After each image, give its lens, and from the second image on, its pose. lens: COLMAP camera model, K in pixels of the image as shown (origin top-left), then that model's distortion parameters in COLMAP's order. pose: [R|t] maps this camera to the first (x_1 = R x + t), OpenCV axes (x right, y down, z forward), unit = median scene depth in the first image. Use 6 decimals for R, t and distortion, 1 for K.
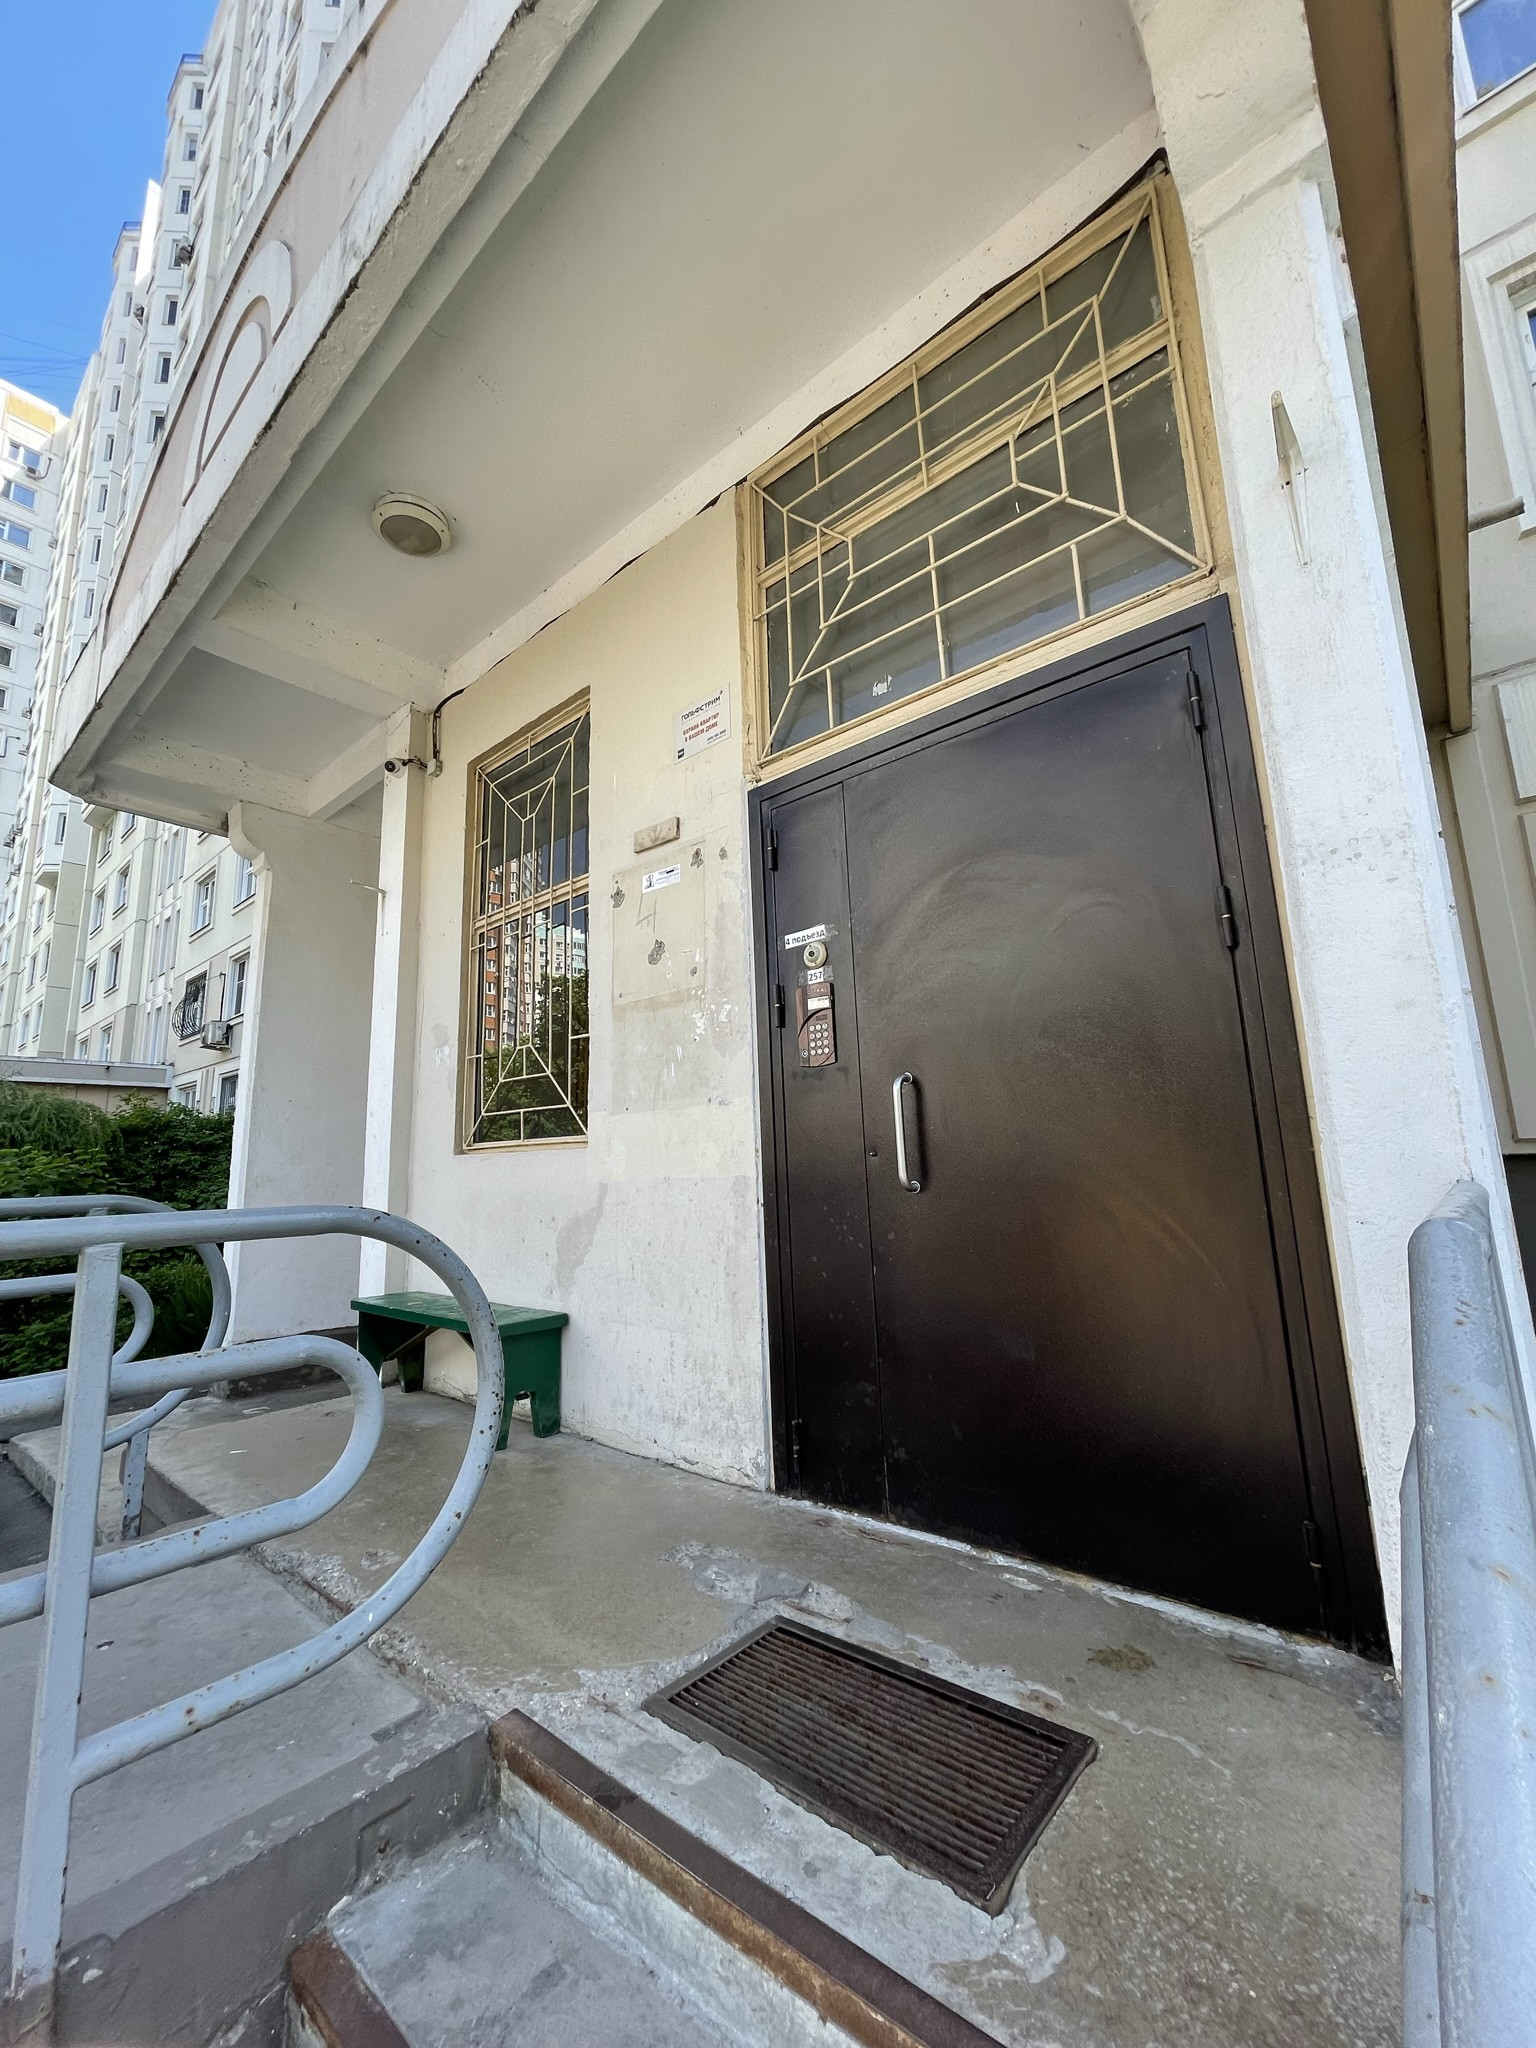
lens RADIAL K [[825.3, 0, 771.8], [0, 825.3, 1017.0], [0, 0, 1]] dist [0.000296, 0.000410]
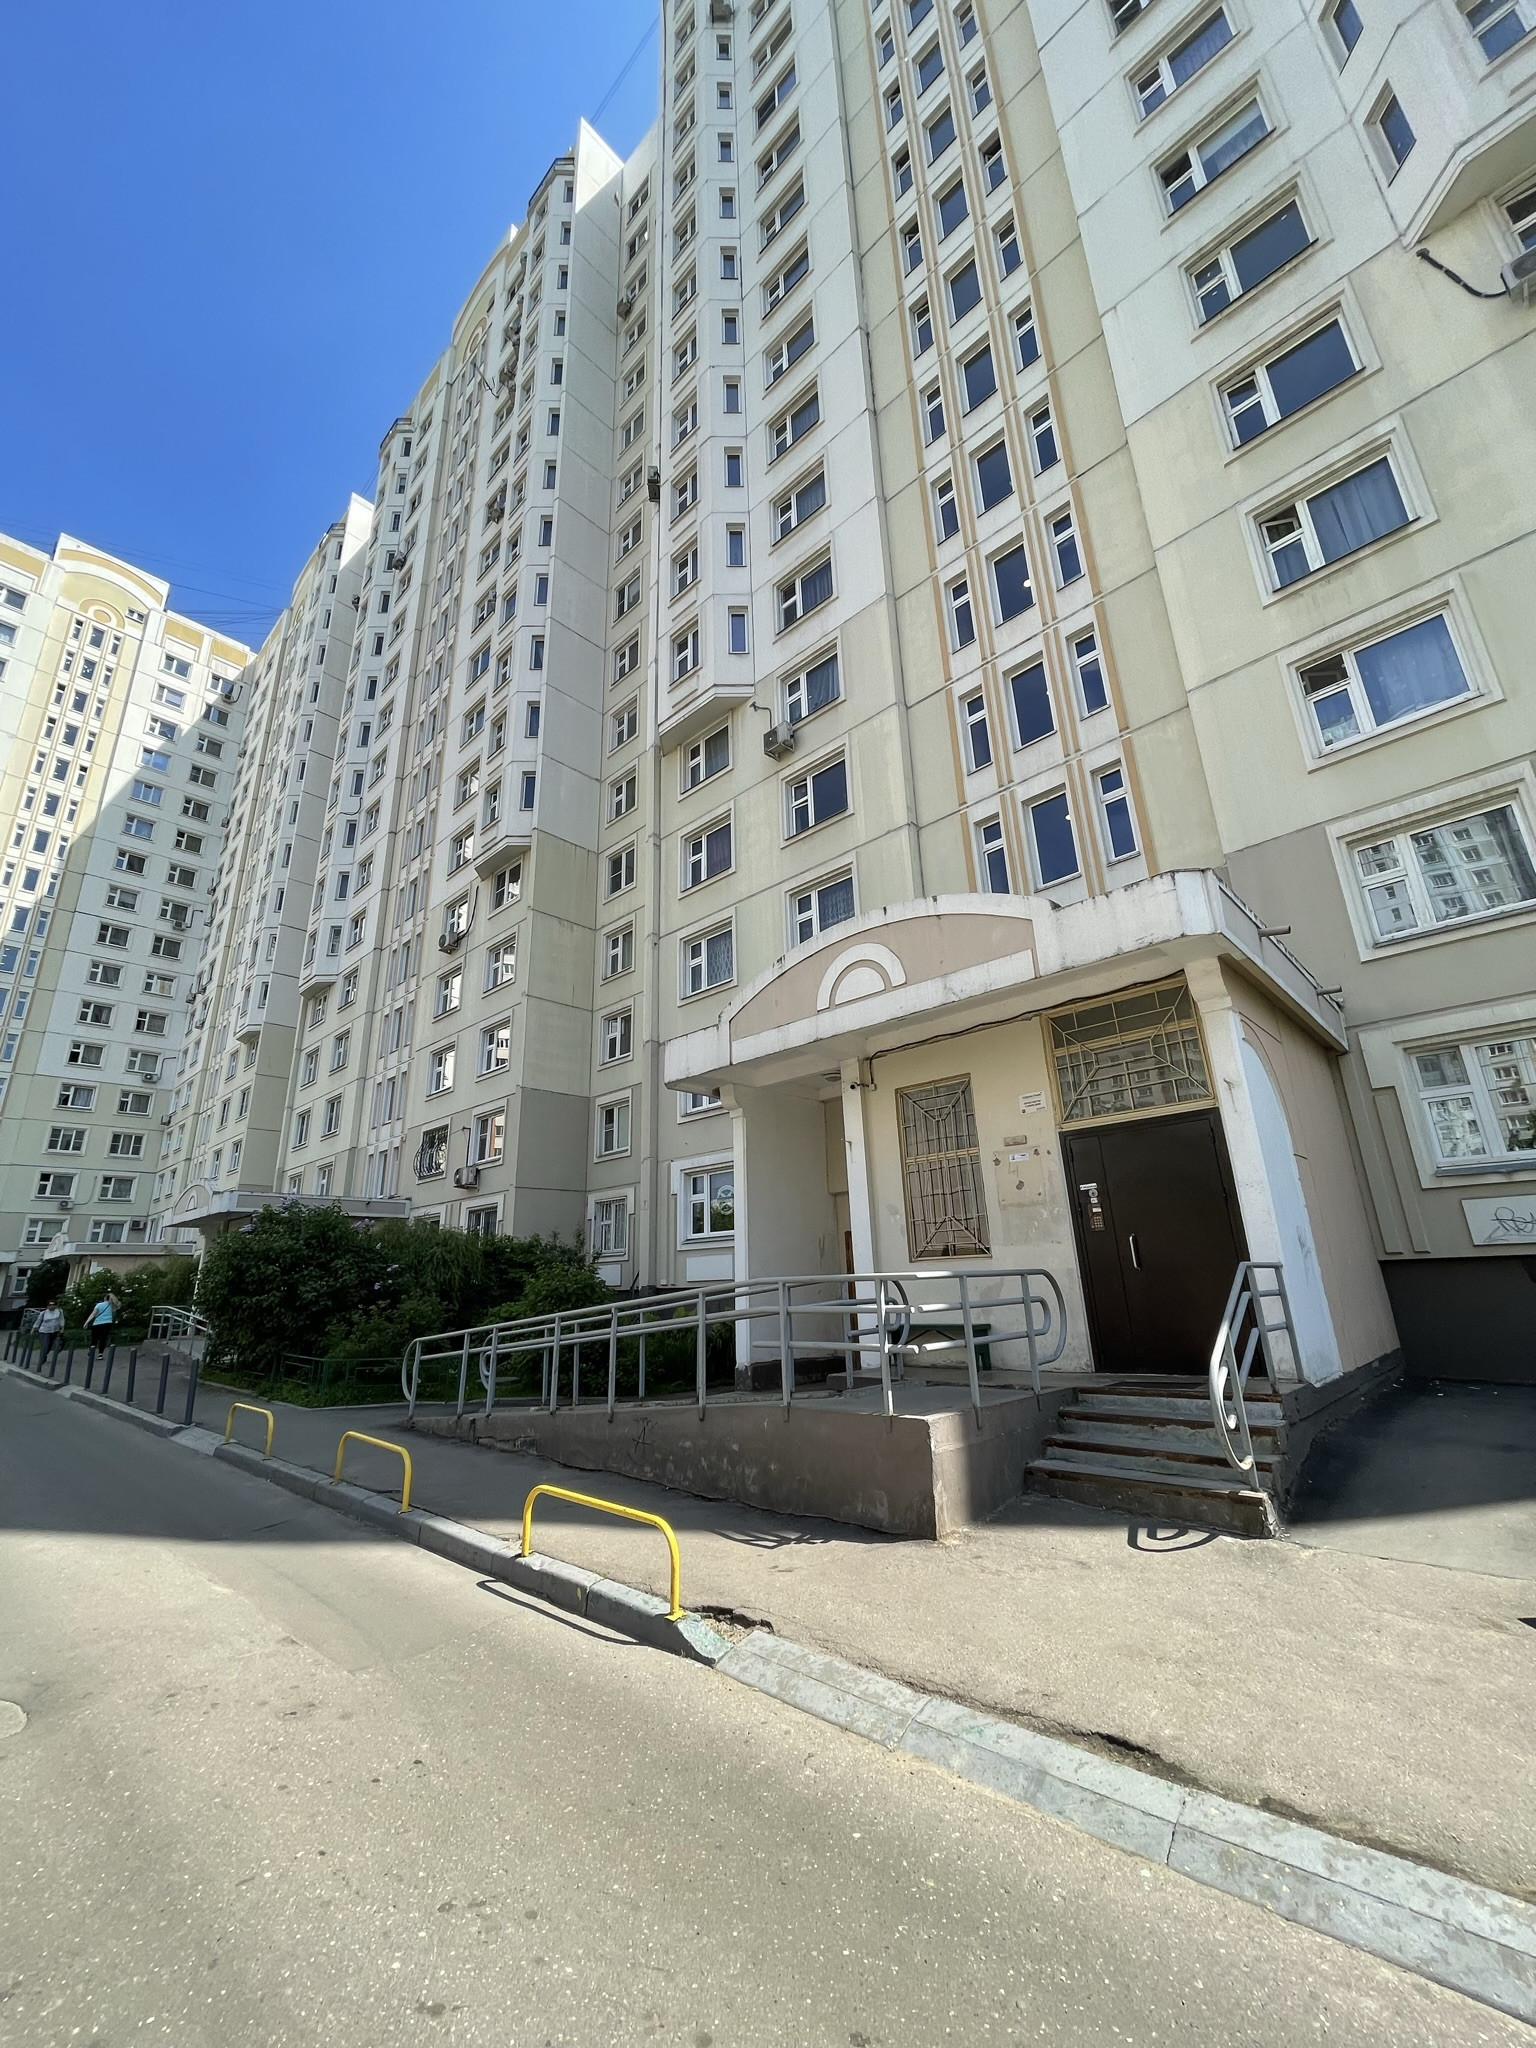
lens RADIAL K [[825.3, 0, 771.8], [0, 825.3, 1017.0], [0, 0, 1]] dist [0.000296, 0.000410]
pose [[0.998989, -0.017205, -0.041529, -0.089996], [0.011341, 0.990435, -0.137517, -0.028395], [0.043498, 0.136907, 0.989628, -0.195780]]
